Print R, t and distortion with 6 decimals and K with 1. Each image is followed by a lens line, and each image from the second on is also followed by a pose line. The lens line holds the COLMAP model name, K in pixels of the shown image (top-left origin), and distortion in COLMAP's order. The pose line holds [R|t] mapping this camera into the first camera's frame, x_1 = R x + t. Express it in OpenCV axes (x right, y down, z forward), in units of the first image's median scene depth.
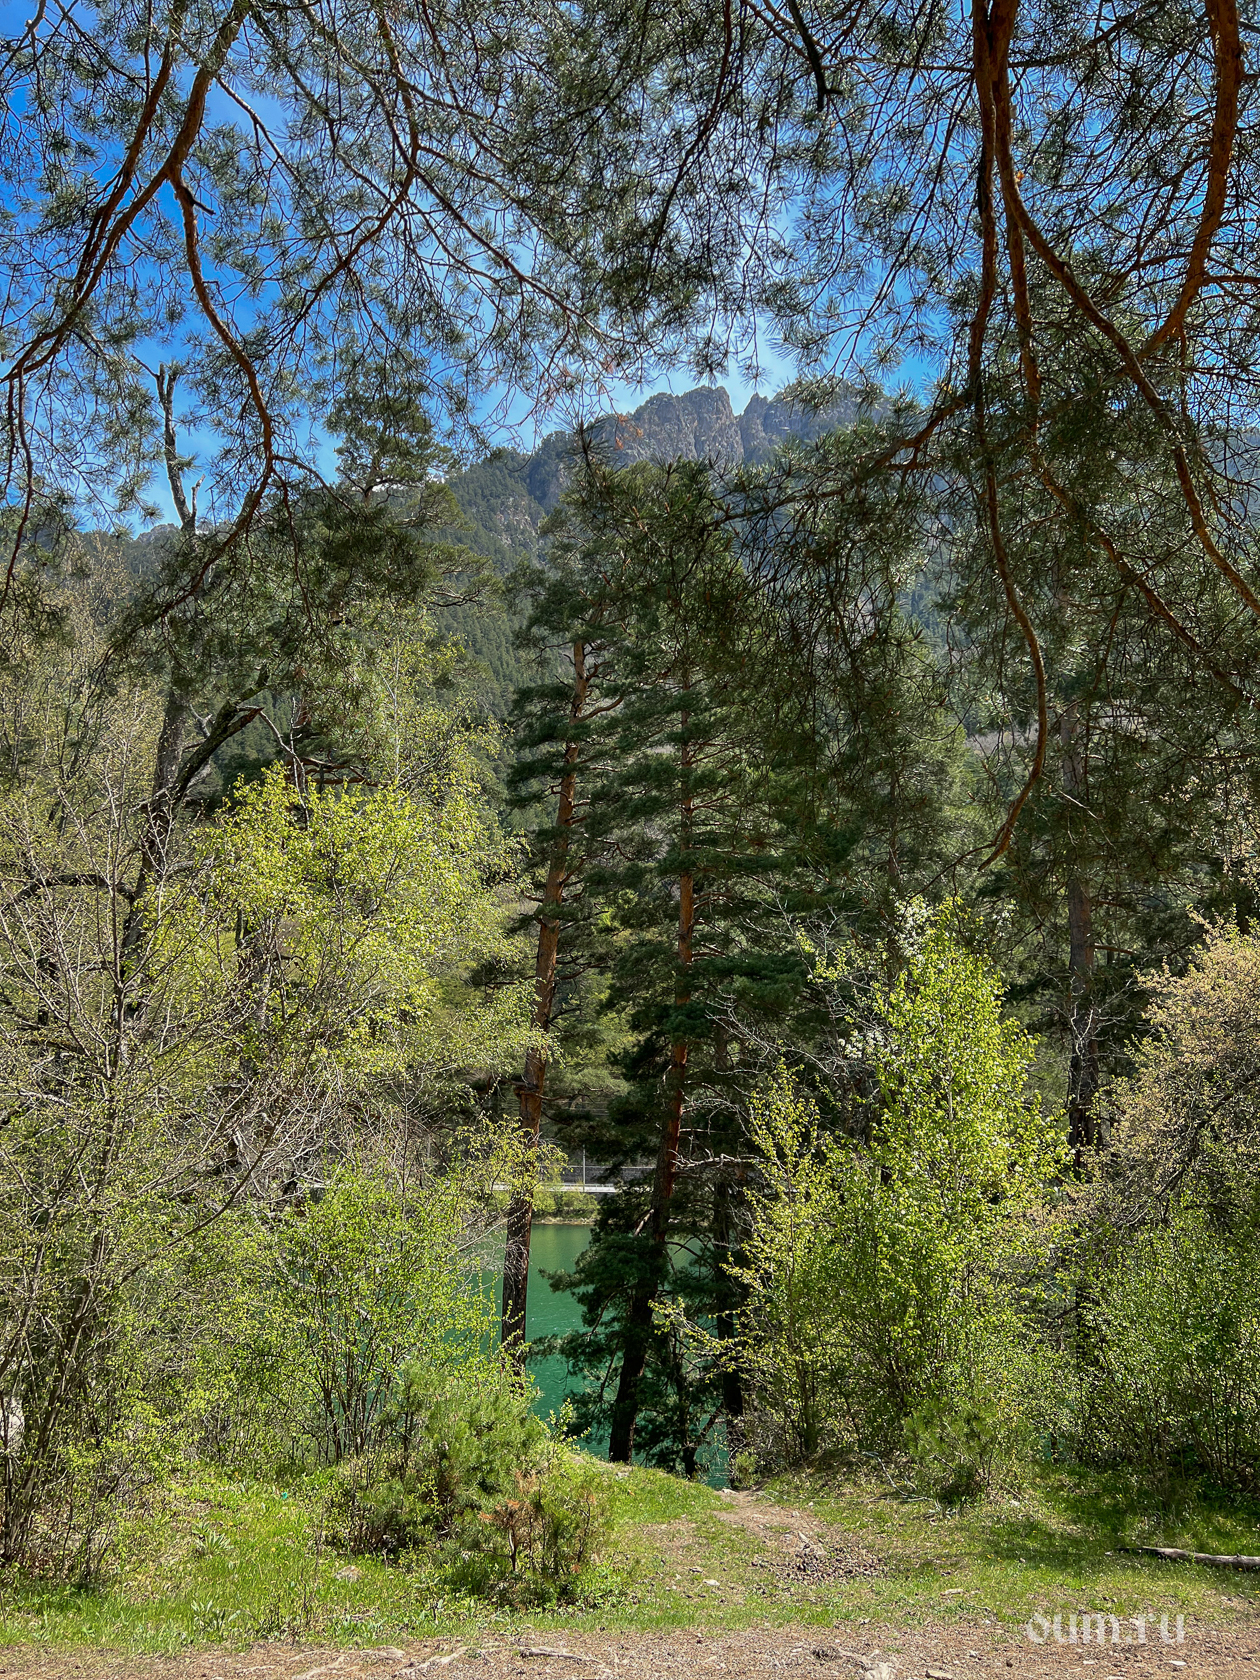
lens RADIAL K [[1268.1, 0, 633.9], [0, 1268.1, 843.5], [0, 0, 1]] dist [0.008321, 0.004481]
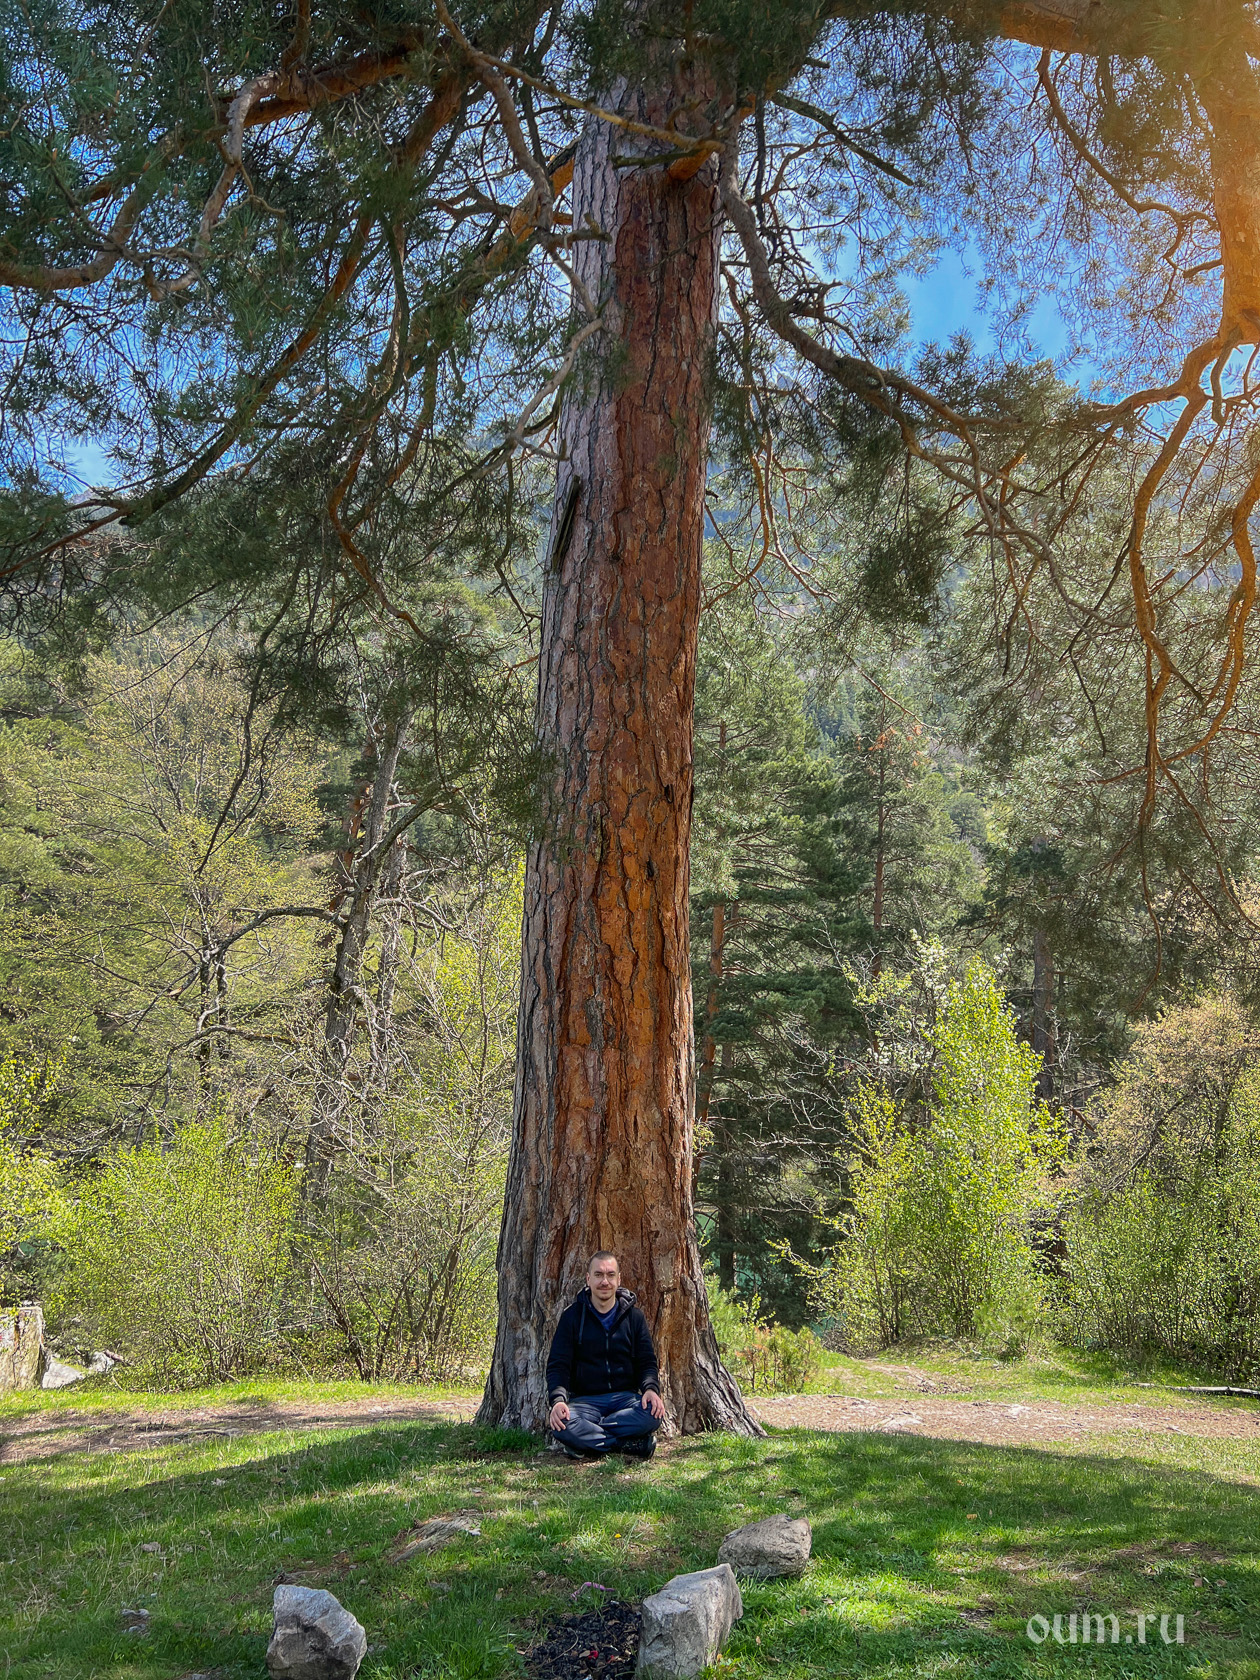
lens RADIAL K [[1268.1, 0, 623.5], [0, 1268.1, 840.2], [0, 0, 1]] dist [0.008321, 0.004481]
pose [[0.998231, 0.032023, 0.050093, -0.227401], [-0.032477, 0.999438, 0.008275, -0.084136], [-0.049800, -0.009887, 0.998710, -0.377646]]
